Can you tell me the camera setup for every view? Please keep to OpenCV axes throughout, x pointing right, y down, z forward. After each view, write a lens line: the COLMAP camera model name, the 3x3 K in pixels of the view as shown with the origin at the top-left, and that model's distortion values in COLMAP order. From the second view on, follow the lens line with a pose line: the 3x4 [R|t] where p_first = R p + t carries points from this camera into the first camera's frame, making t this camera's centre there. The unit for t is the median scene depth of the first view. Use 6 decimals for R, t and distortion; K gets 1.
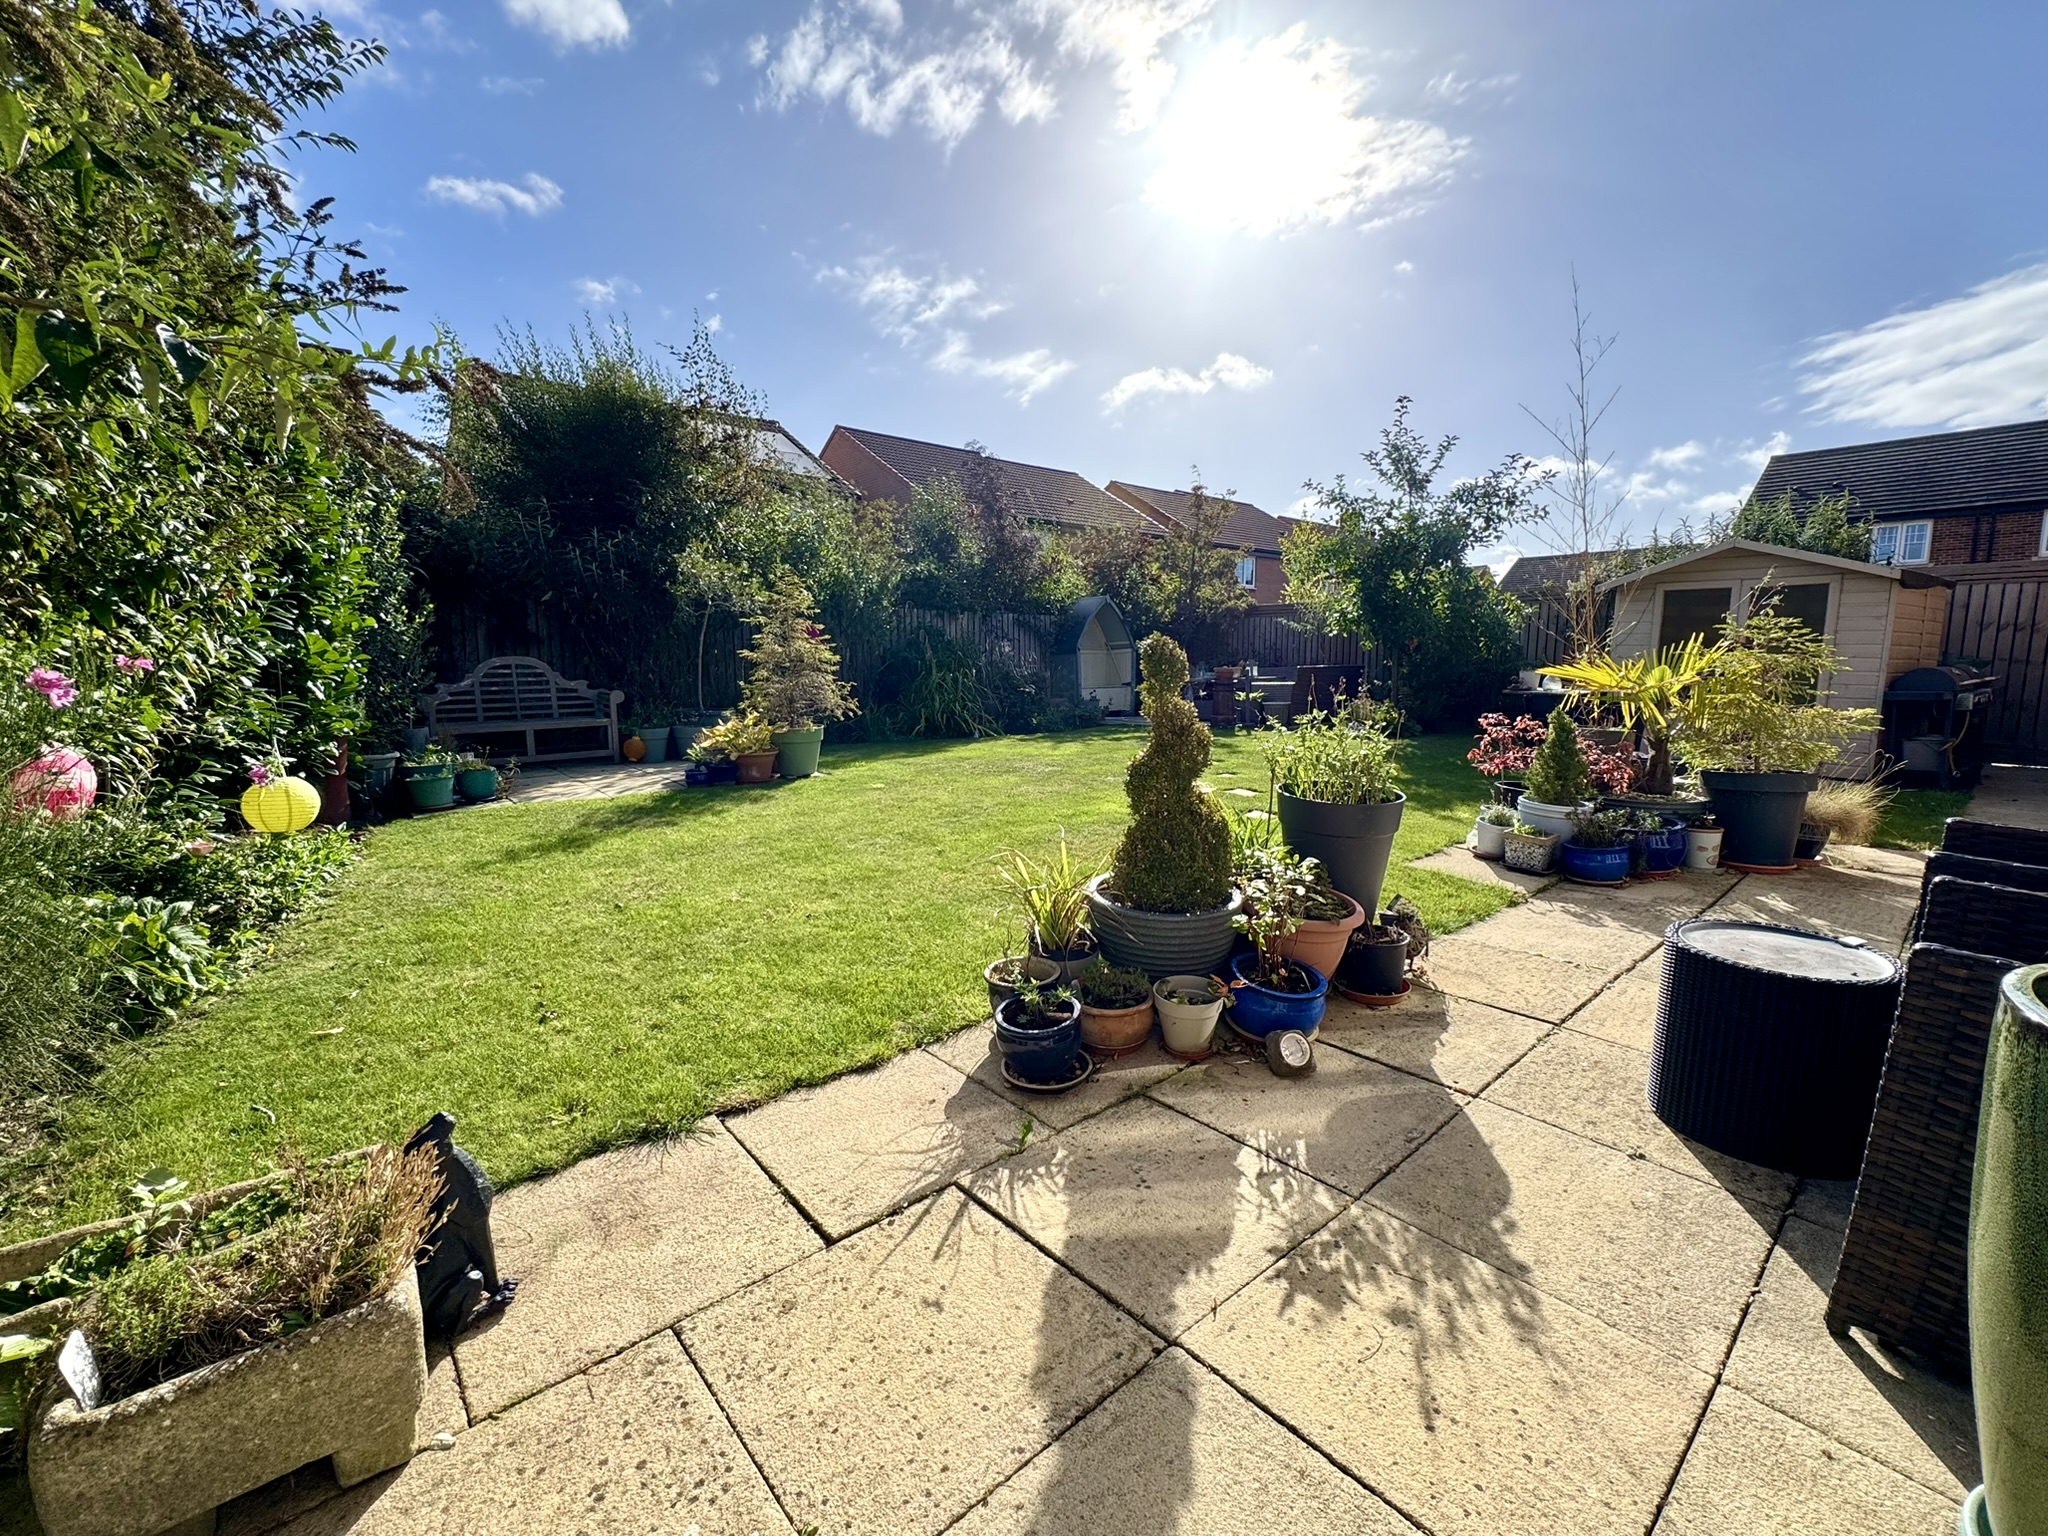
lens RADIAL K [[838.8, 0, 1002.5], [0, 838.8, 757.3], [0, 0, 1]] dist [-0.000483, 0.000375]
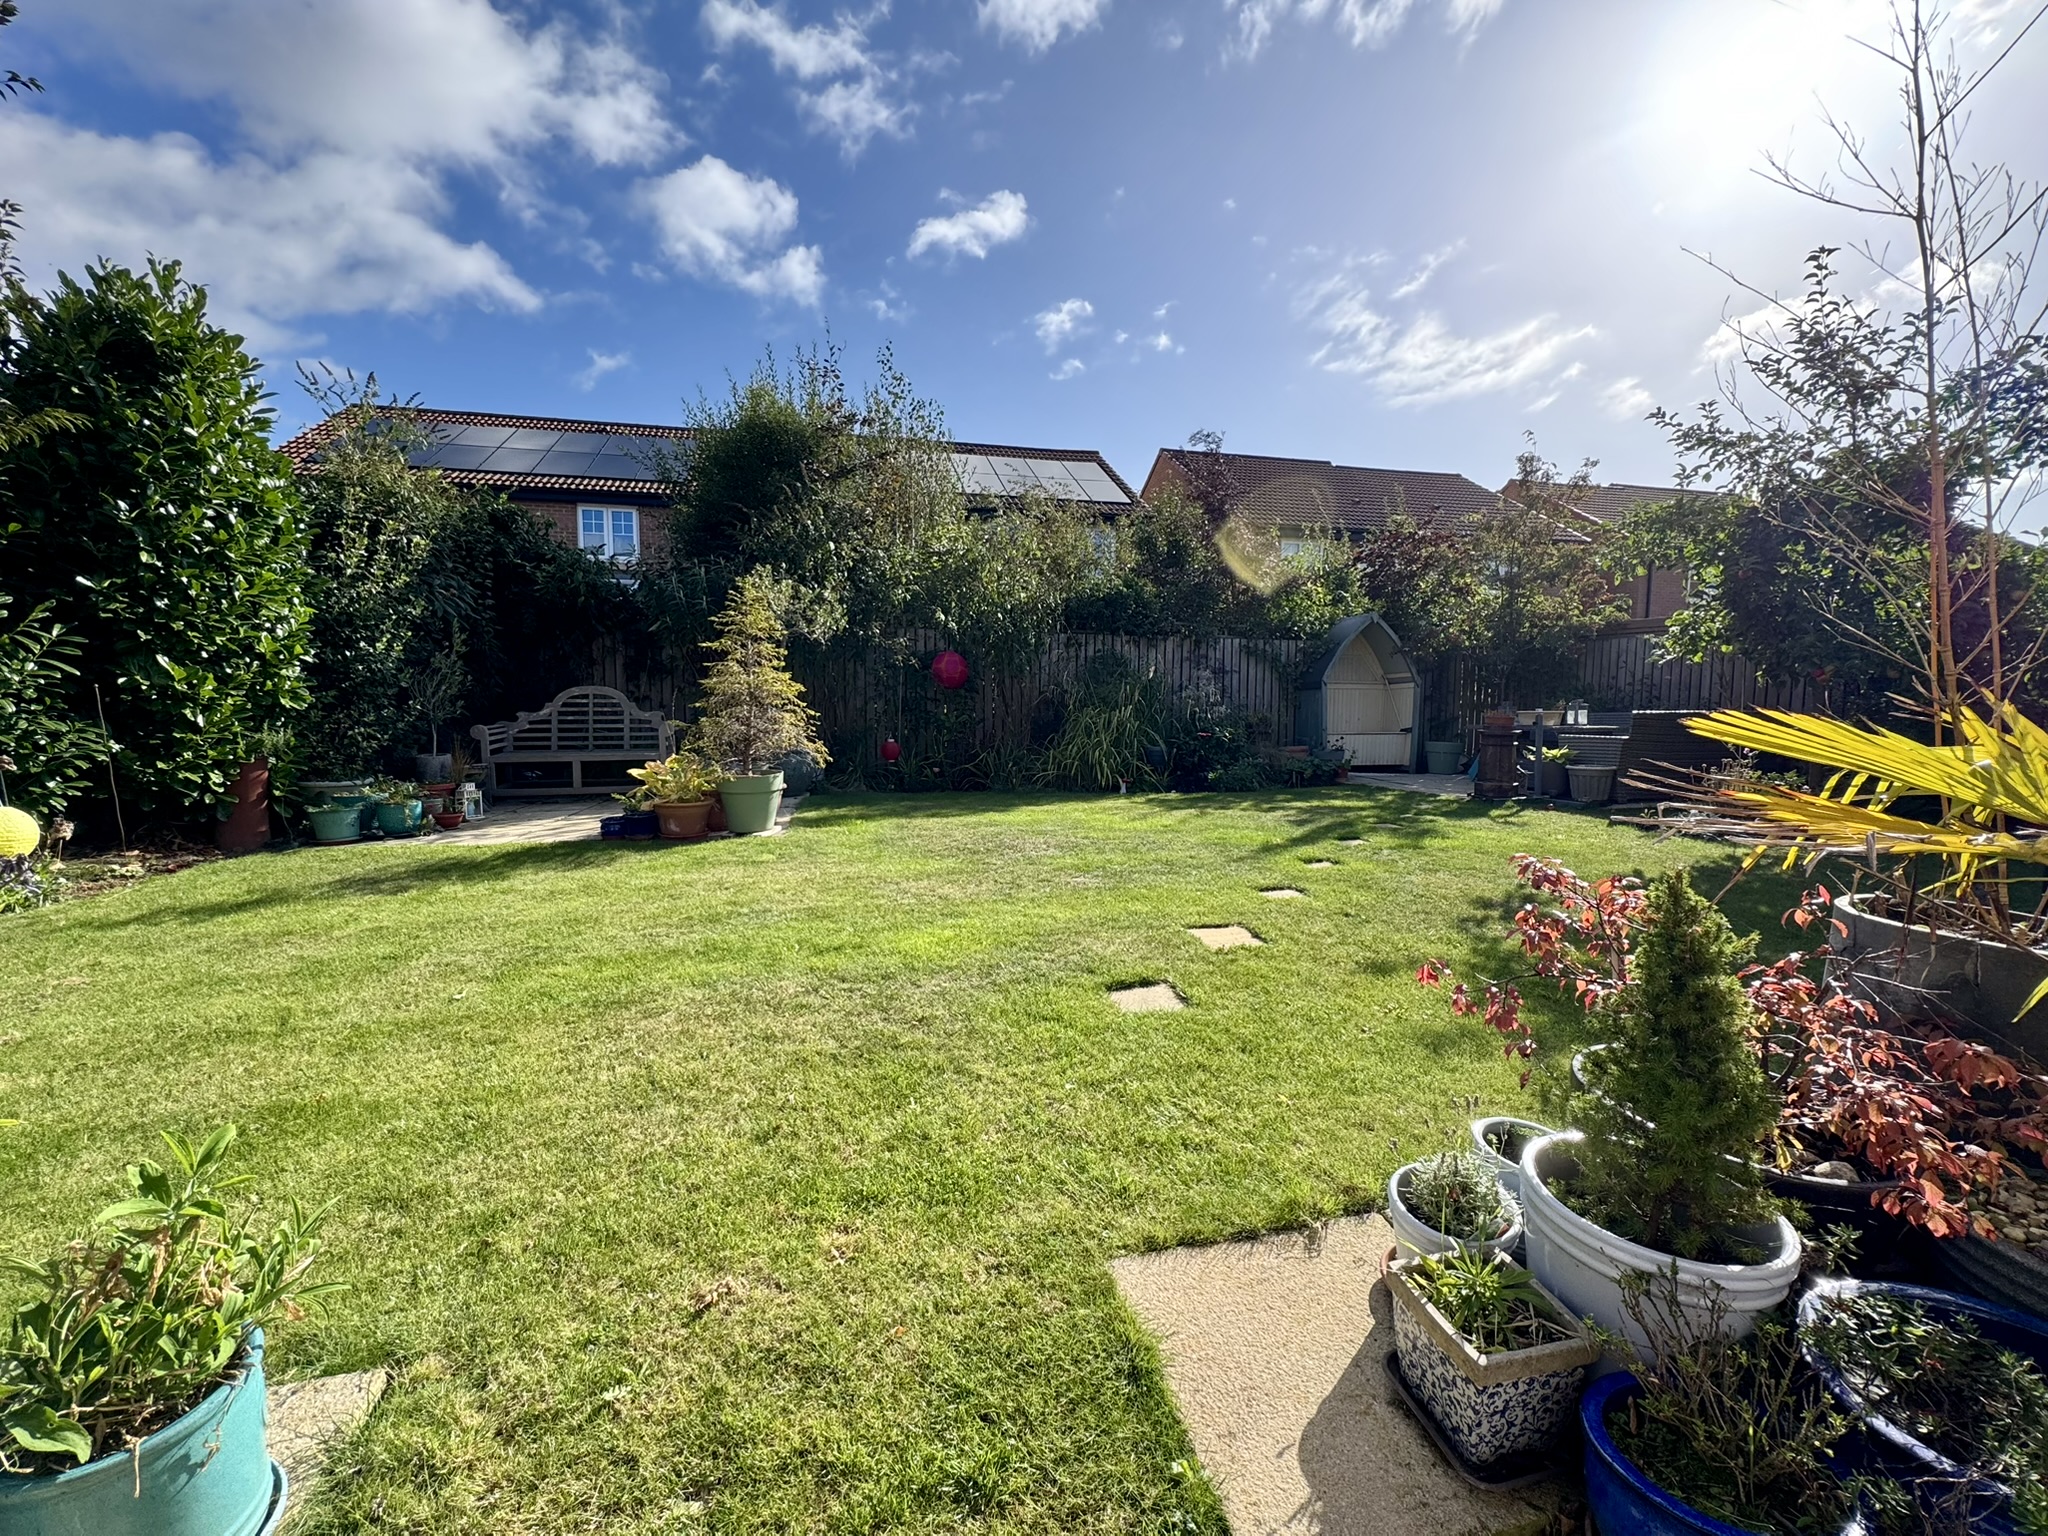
lens RADIAL K [[838.8, 0, 1019.4], [0, 838.8, 741.2], [0, 0, 1]] dist [-0.000483, 0.000375]
pose [[0.897448, 0.035458, -0.439692, 0.247419], [-0.061225, 0.997129, -0.044554, -0.033399], [0.436850, 0.066905, 0.897043, 0.266353]]
